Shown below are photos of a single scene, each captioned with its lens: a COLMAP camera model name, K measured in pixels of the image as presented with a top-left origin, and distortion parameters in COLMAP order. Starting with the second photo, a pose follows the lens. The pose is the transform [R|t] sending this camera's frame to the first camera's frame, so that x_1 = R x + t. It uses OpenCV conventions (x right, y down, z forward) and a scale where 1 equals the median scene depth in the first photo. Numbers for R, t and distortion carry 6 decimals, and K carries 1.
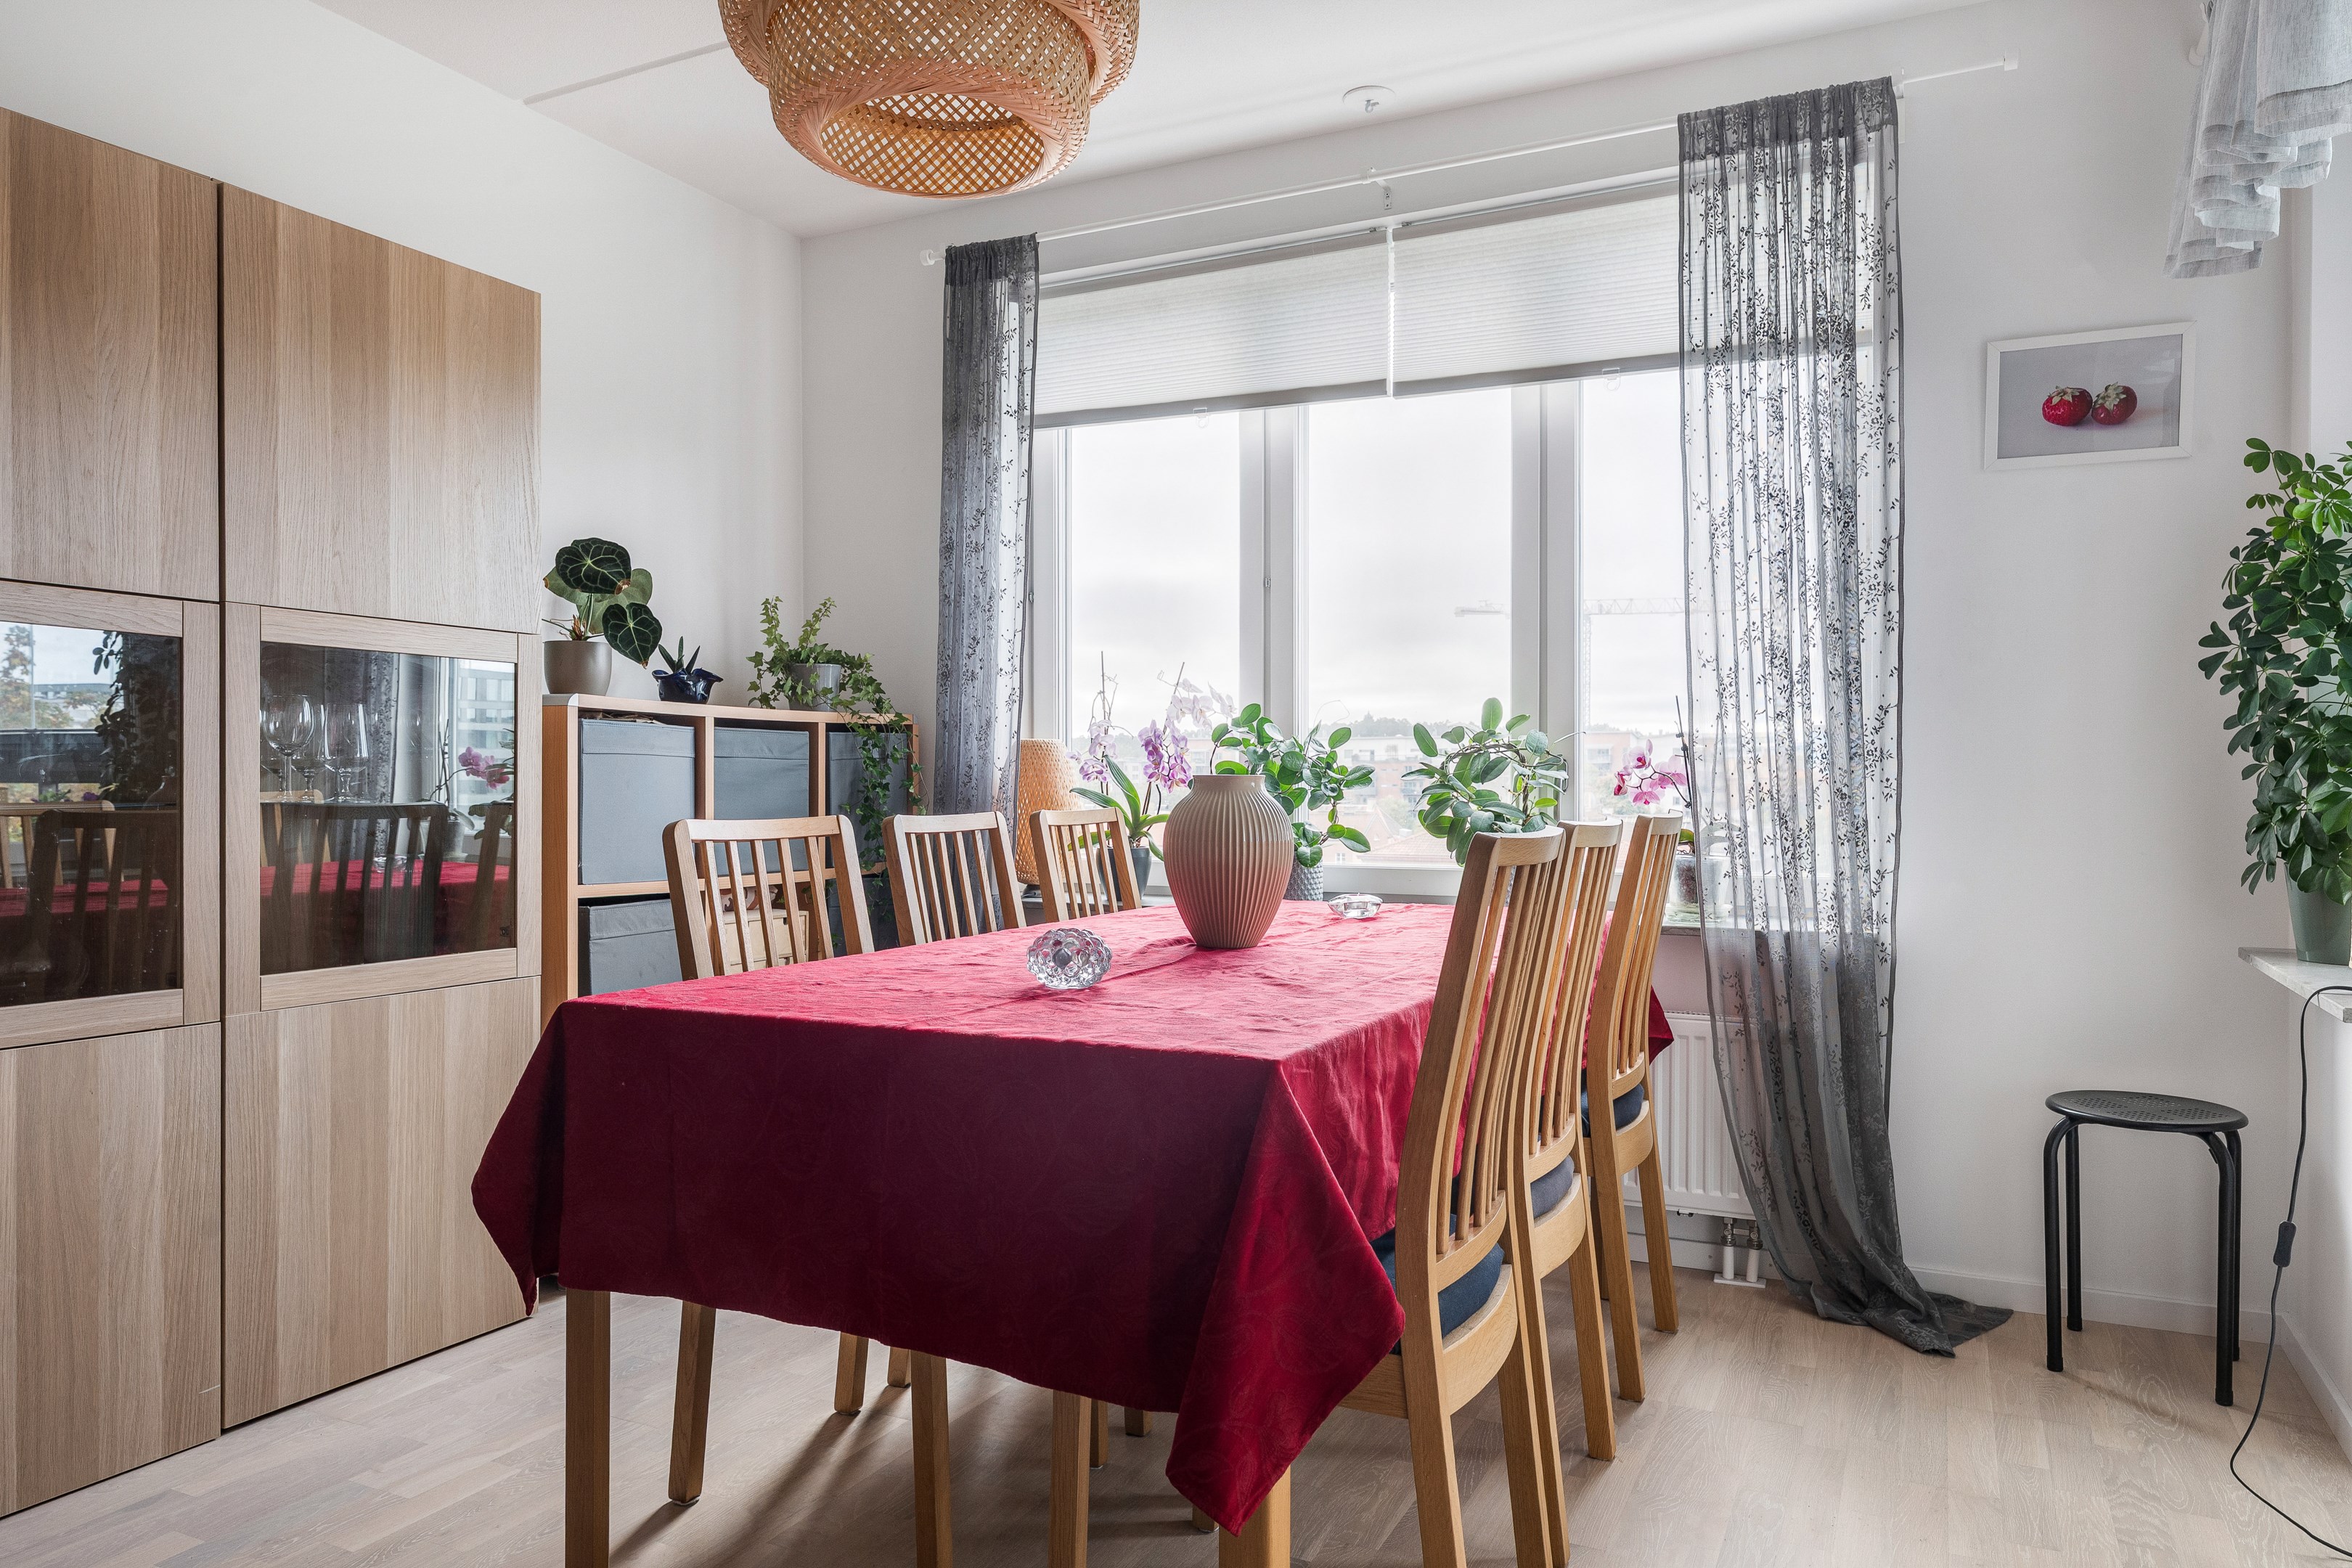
lens RADIAL K [[1520.8, 0, 1161.2], [0, 1520.8, 783.6], [0, 0, 1]] dist [0.020500, 0.003084]
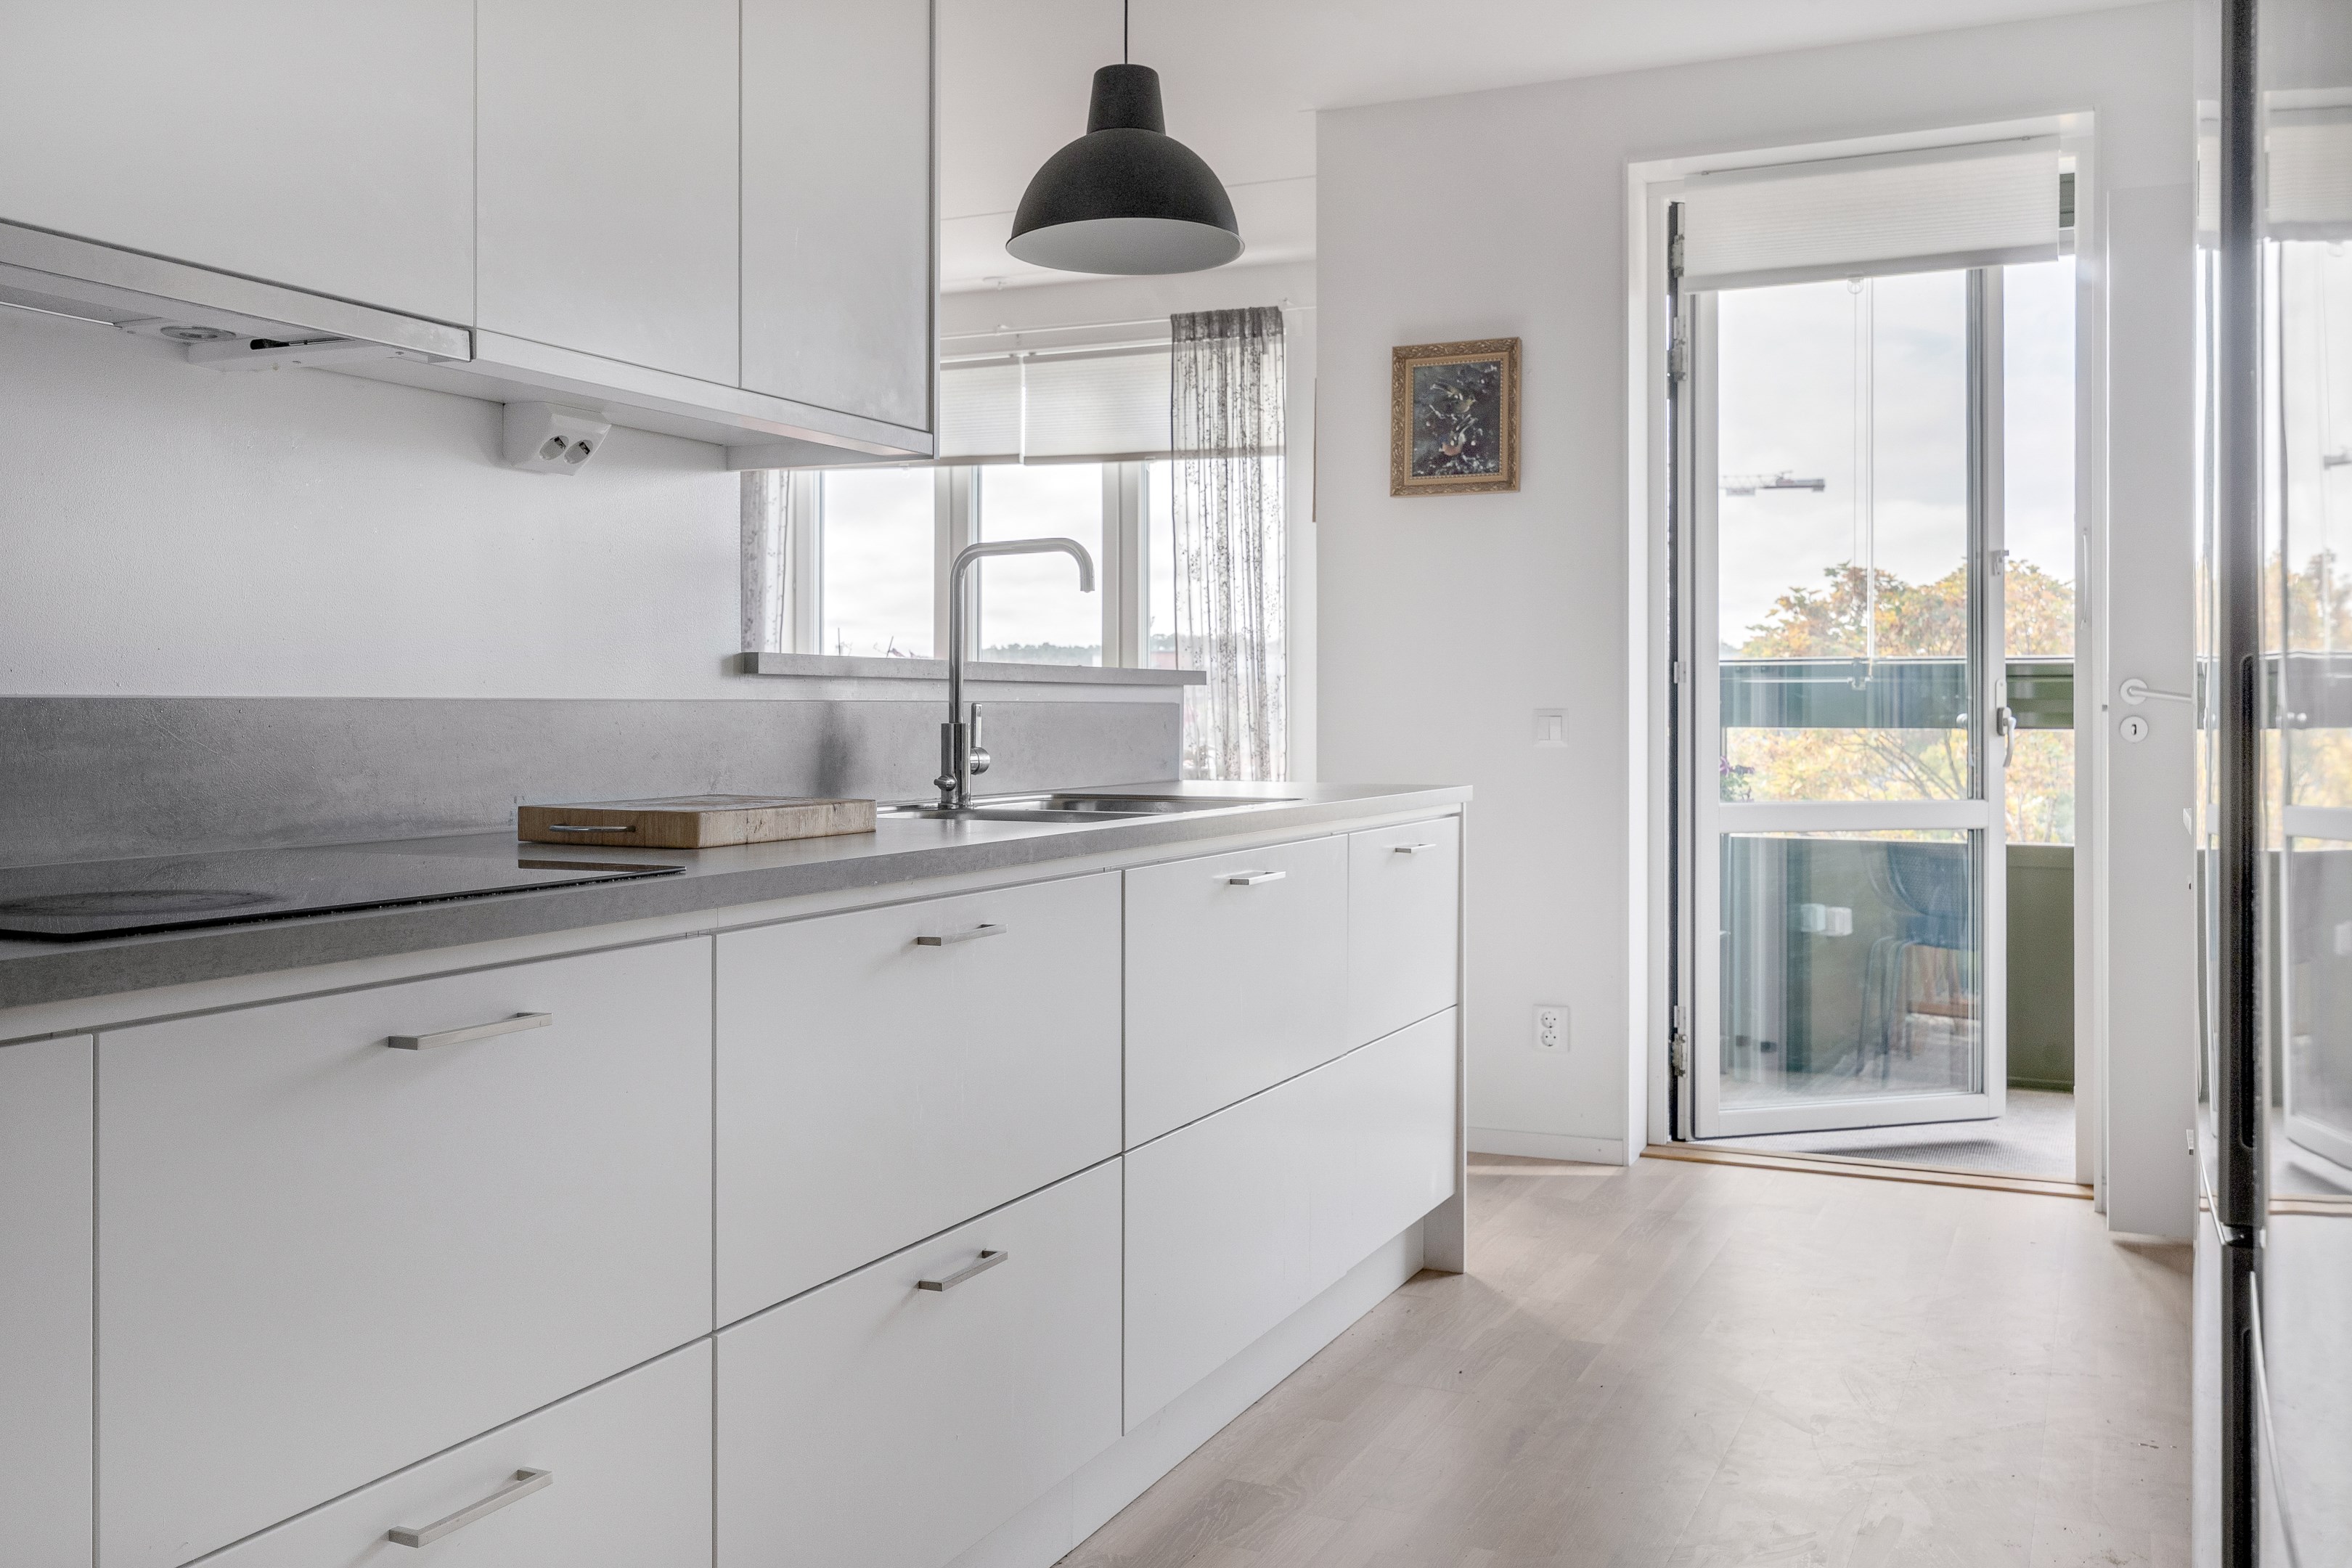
lens RADIAL K [[2050.6, 0, 1165.8], [0, 2050.6, 727.8], [0, 0, 1]] dist [0.002341, -0.005412]
pose [[0.999687, 0.008896, 0.023397, 0.257185], [-0.008920, 0.999960, 0.000909, 0.005357], [-0.023388, -0.001117, 0.999726, -1.087325]]
